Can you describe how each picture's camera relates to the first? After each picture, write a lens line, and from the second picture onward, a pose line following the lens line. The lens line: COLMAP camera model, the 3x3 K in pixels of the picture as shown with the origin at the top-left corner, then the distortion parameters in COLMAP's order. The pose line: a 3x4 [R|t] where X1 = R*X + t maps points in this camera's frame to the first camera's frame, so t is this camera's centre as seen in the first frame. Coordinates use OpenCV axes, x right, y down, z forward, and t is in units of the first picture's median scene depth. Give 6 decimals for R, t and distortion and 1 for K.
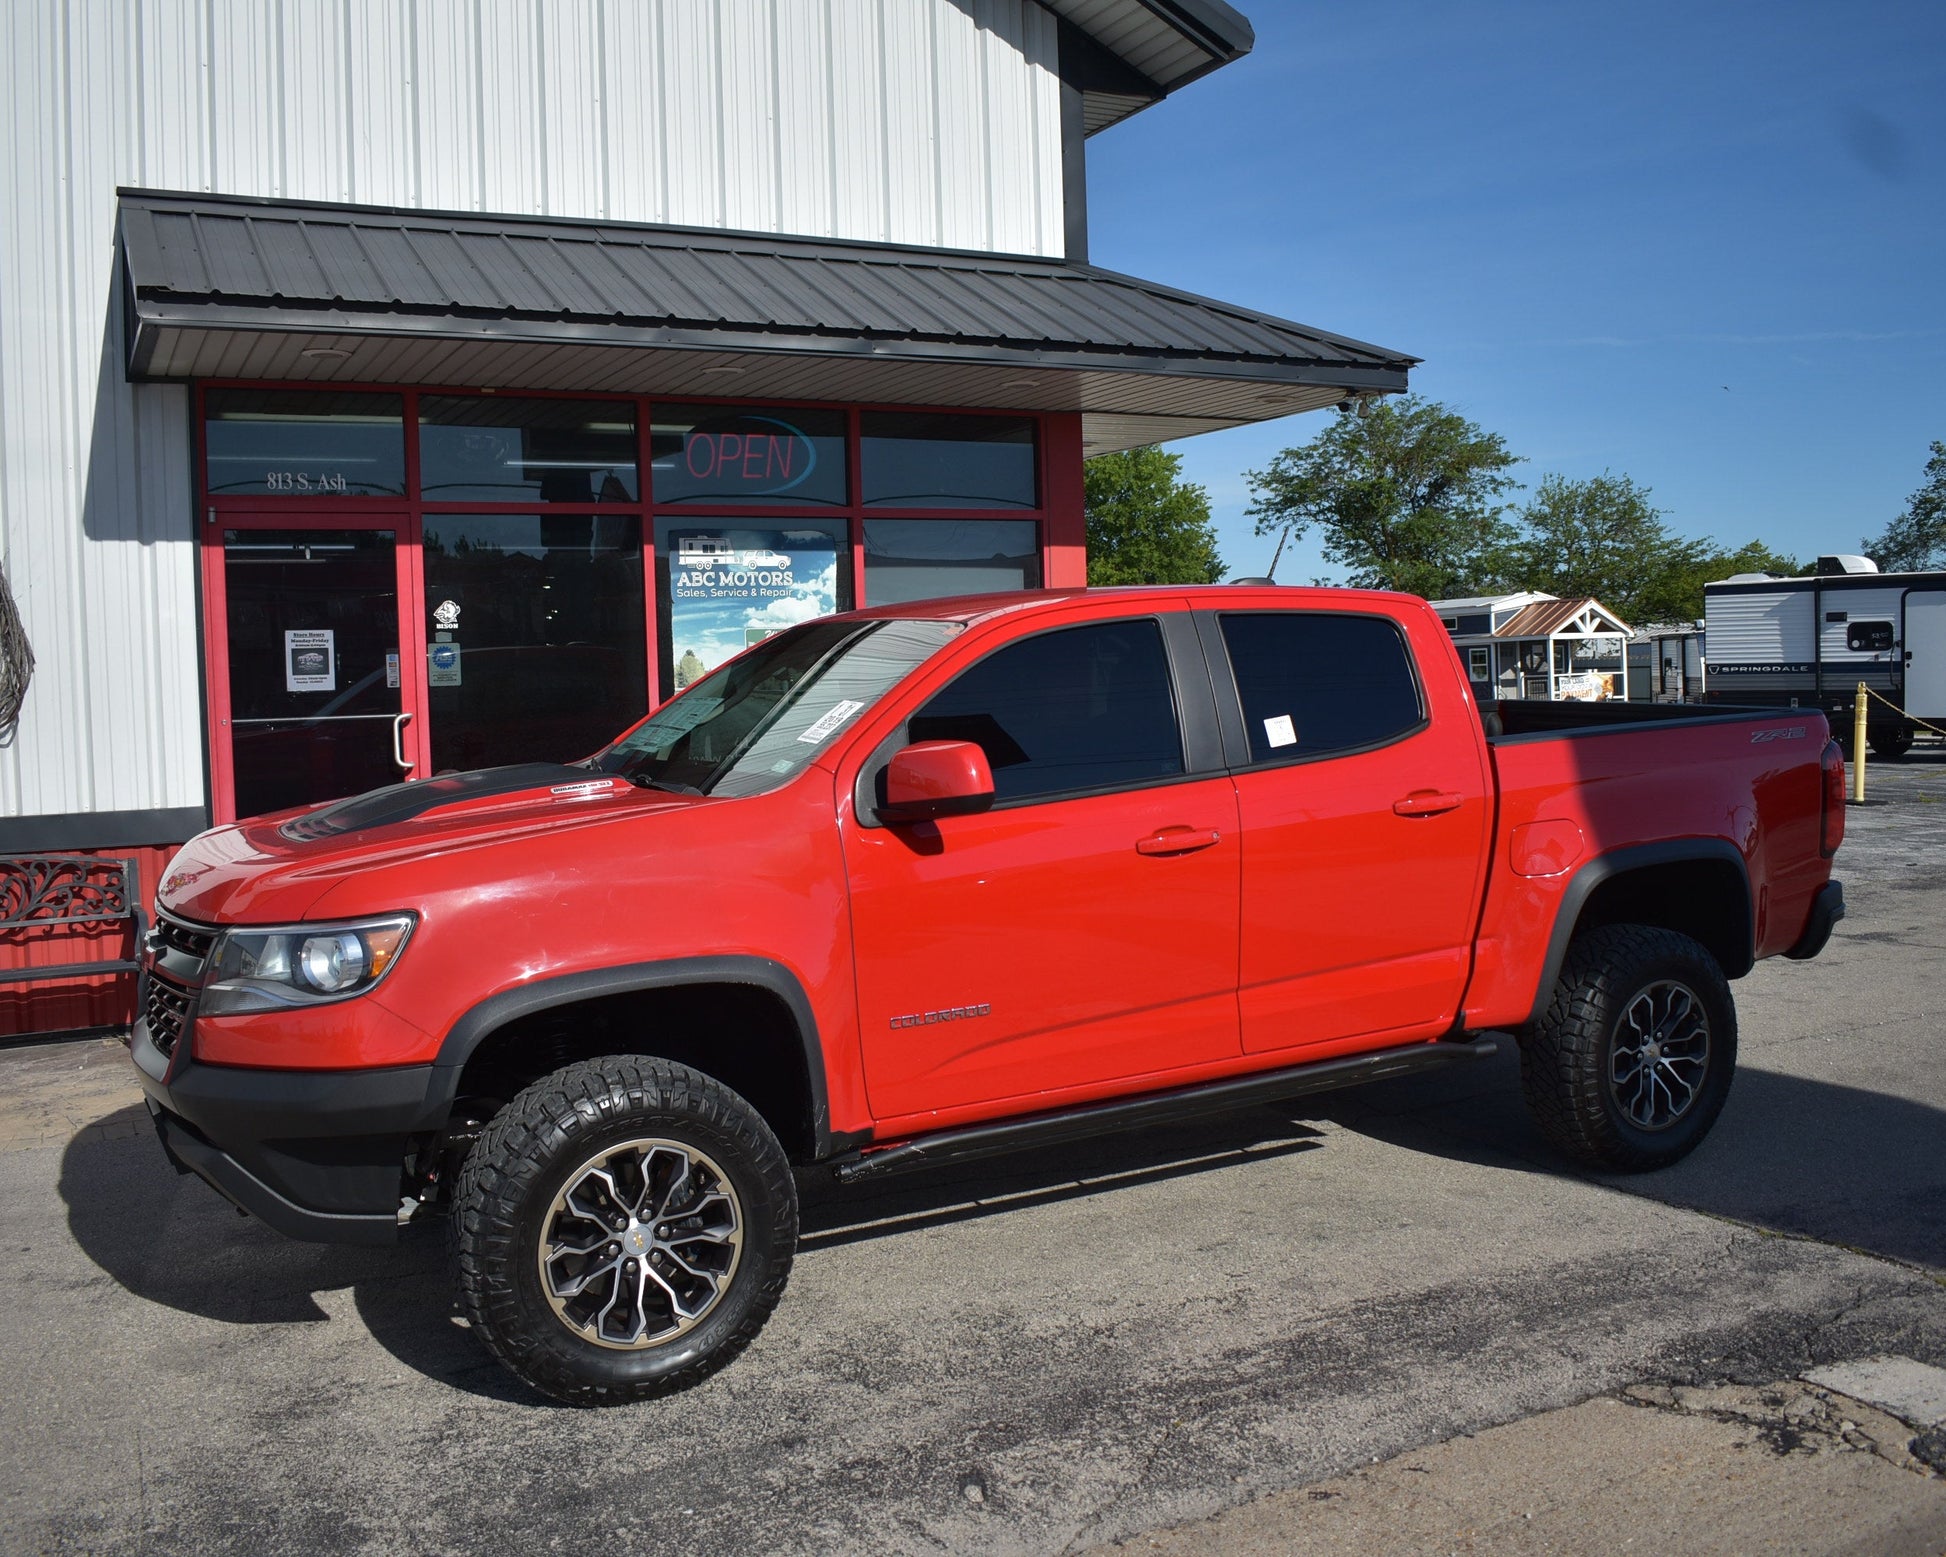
lens RADIAL K [[1830.7, 0, 964.8], [0, 1830.7, 772.9], [0, 0, 1]] dist [-0.091507, 0.000000]
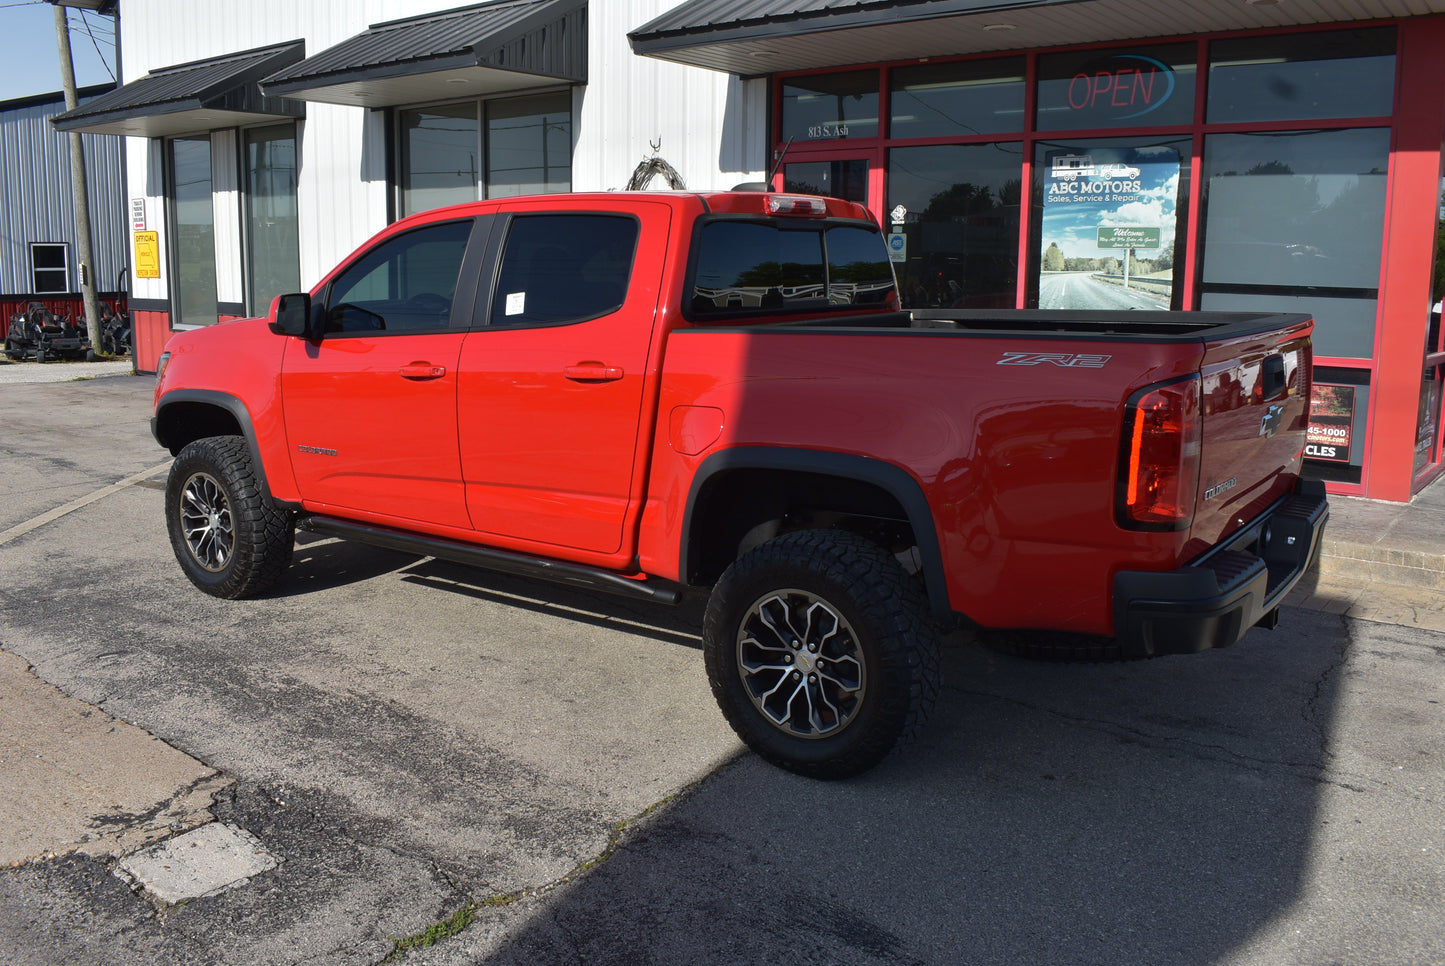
lens RADIAL K [[1229.5, 0, 730.4], [0, 1229.5, 489.5], [0, 0, 1]] dist [-0.095703, 0.019617]
pose [[0.419259, 0.194659, -0.886752, 0.604081], [-0.072902, 0.980807, 0.180837, -0.035873], [0.904935, -0.011171, 0.425404, 0.433168]]
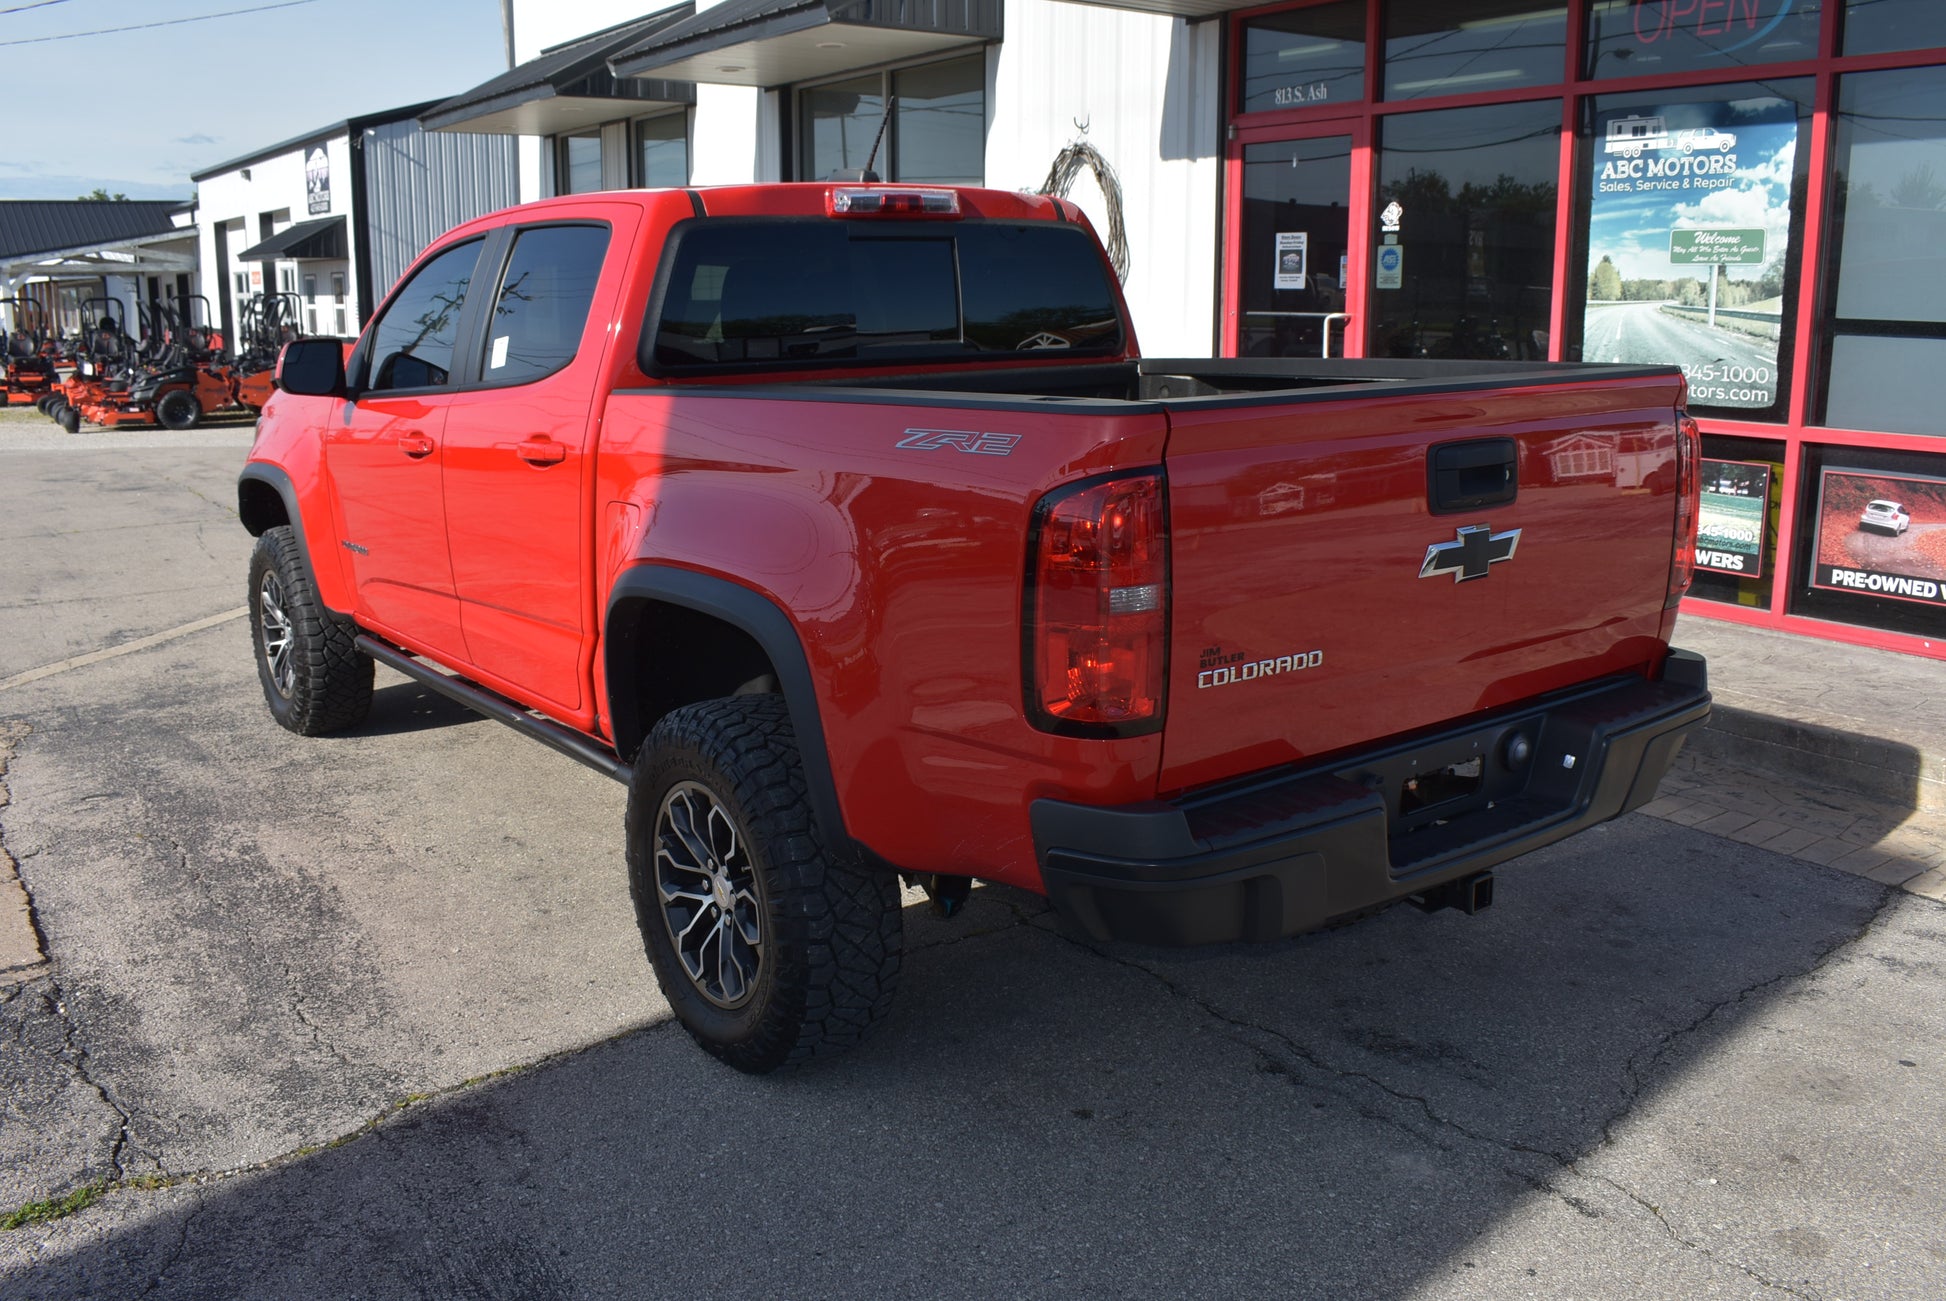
lens RADIAL K [[1655.8, 0, 981.0], [0, 1655.8, 657.8], [0, 0, 1]] dist [-0.095703, 0.019617]
pose [[0.140863, 0.239101, -0.960723, 0.610300], [-0.059666, 0.970685, 0.232831, -0.046944], [0.988230, 0.024525, 0.151000, 0.640615]]
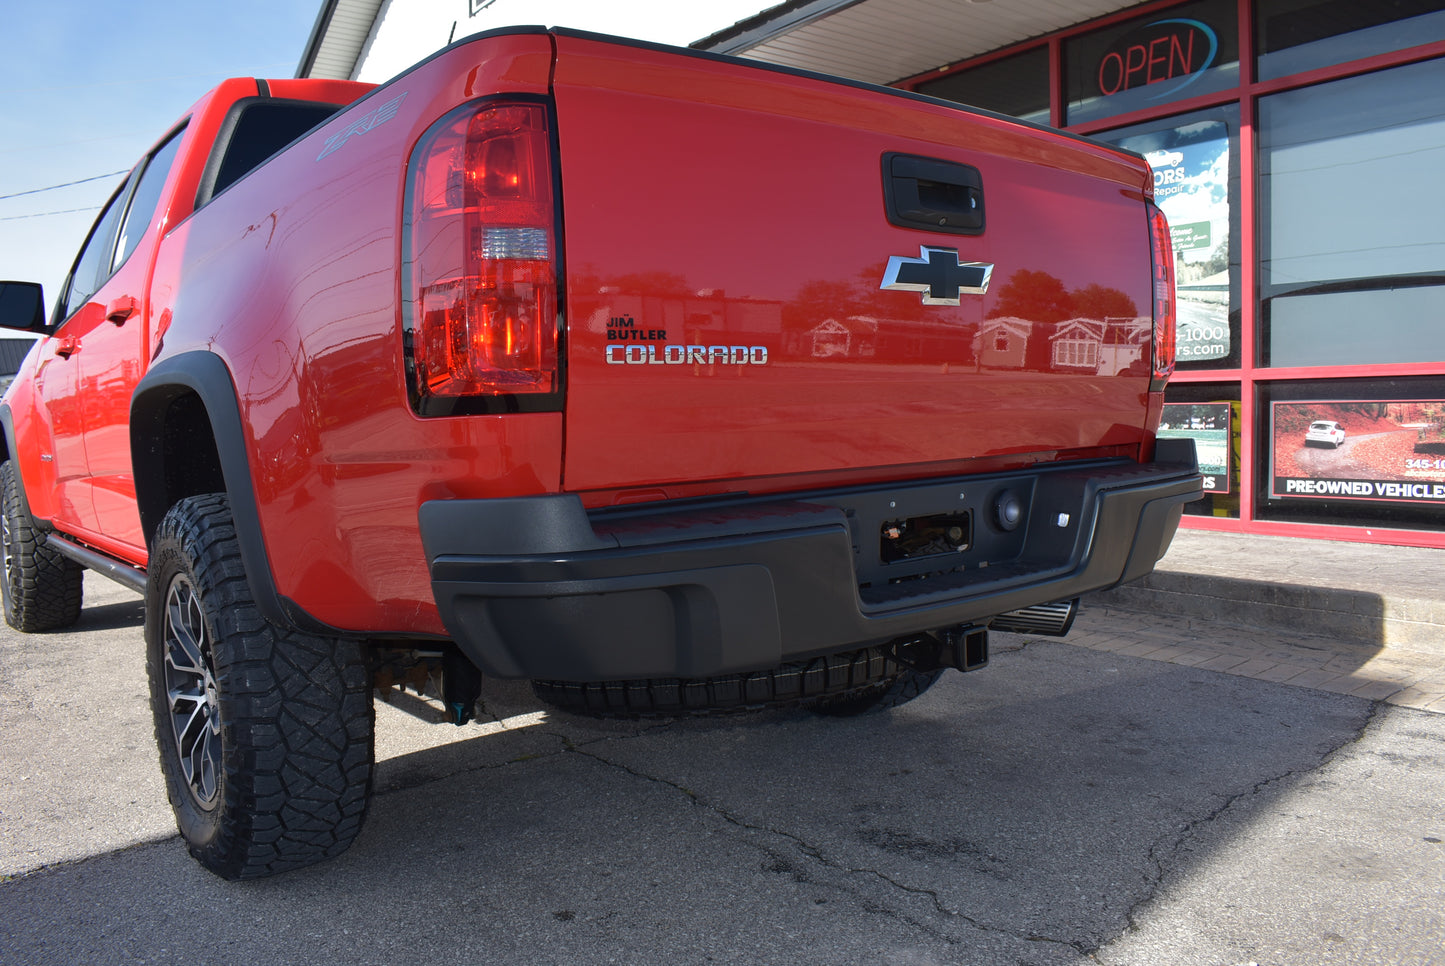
lens RADIAL K [[1125.8, 0, 724.5], [0, 1125.8, 488.1], [0, 0, 1]] dist [-0.094282, 0.010647]
pose [[0.170626, 0.089122, -0.981297, 0.507435], [-0.043992, 0.995597, 0.082771, 0.027807], [0.984353, 0.029046, 0.173795, 0.711339]]
